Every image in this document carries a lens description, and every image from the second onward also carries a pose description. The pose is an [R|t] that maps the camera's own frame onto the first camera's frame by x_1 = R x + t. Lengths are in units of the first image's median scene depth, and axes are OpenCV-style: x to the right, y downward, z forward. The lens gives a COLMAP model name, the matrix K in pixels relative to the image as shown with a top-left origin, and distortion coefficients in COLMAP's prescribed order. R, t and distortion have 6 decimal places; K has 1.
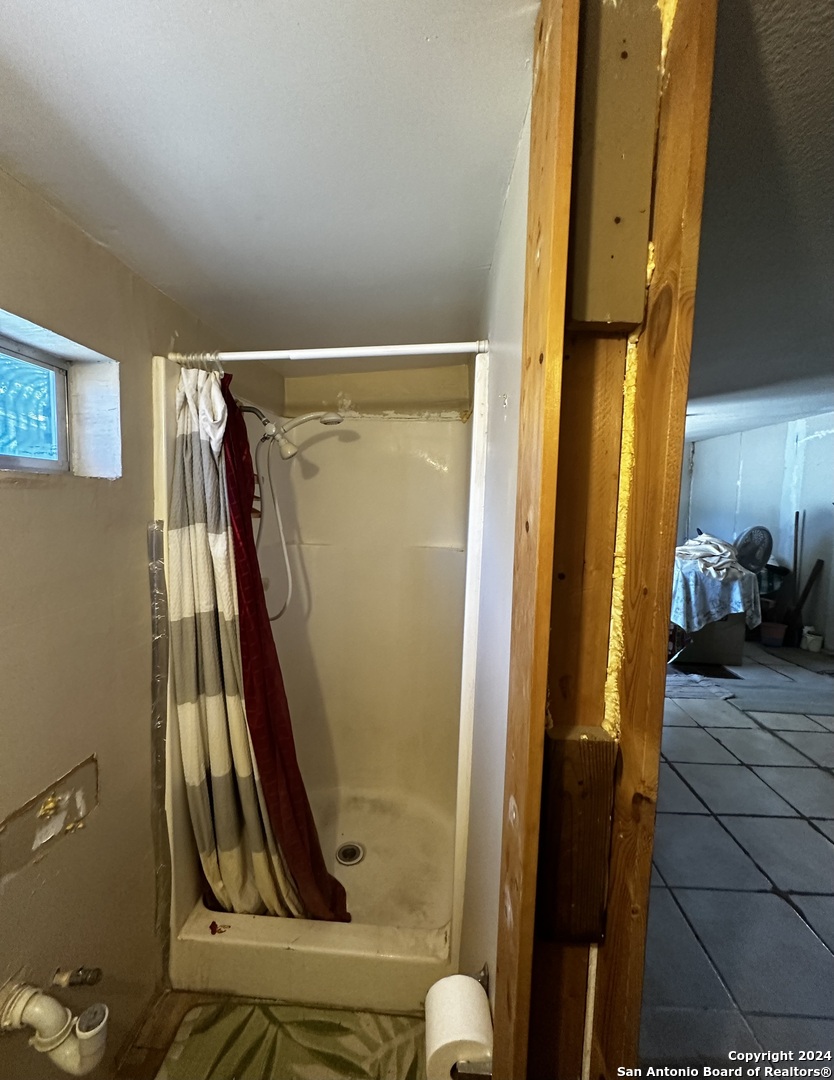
lens RADIAL K [[450.1, 0, 418.6], [0, 450.1, 537.4], [0, 0, 1]] dist [0.008191, 0.000616]
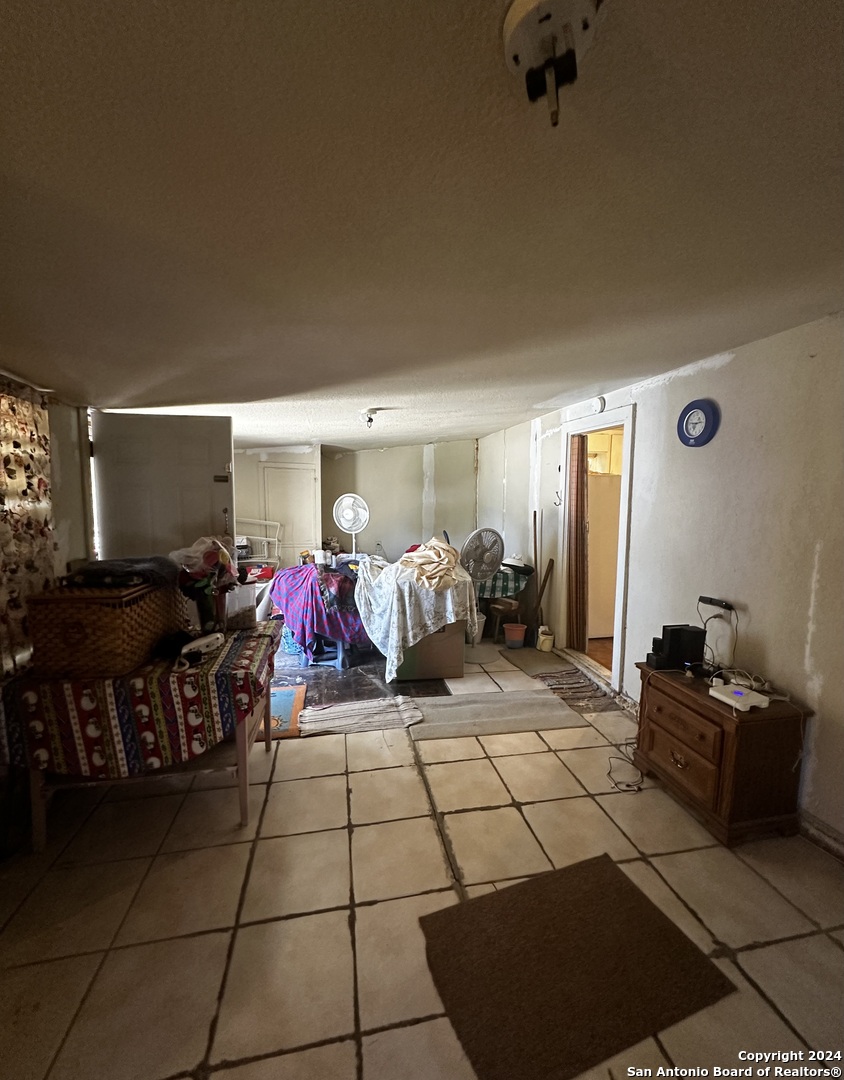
lens RADIAL K [[450.1, 0, 415.9], [0, 450.1, 543.8], [0, 0, 1]] dist [0.008191, 0.000616]
pose [[0.976228, -0.042001, 0.212639, 0.436527], [0.036925, 0.998932, 0.027787, -0.025908], [-0.213579, -0.019275, 0.976736, 0.105738]]
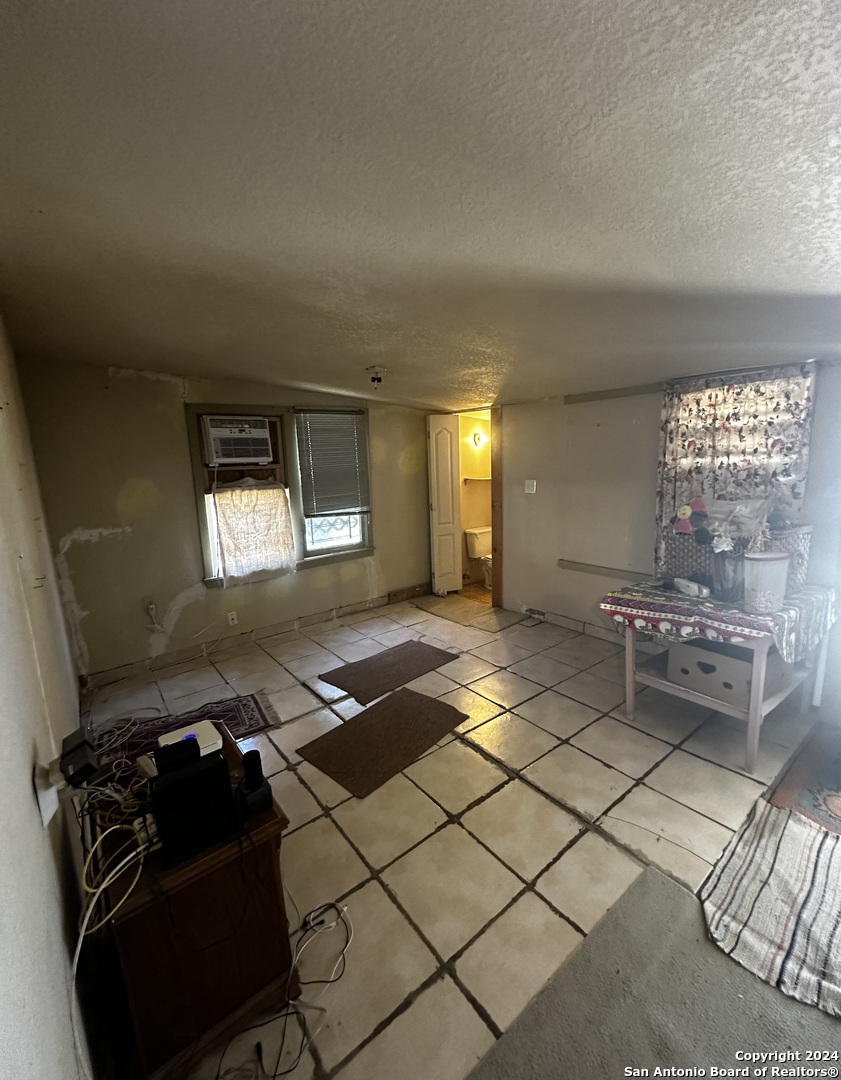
lens RADIAL K [[450.1, 0, 423.1], [0, 450.1, 537.2], [0, 0, 1]] dist [0.008191, 0.000616]
pose [[-0.761297, 0.112435, -0.638580, 0.980860], [-0.045034, 0.973304, 0.225059, -0.091005], [0.646837, 0.200095, -0.735910, 0.916795]]
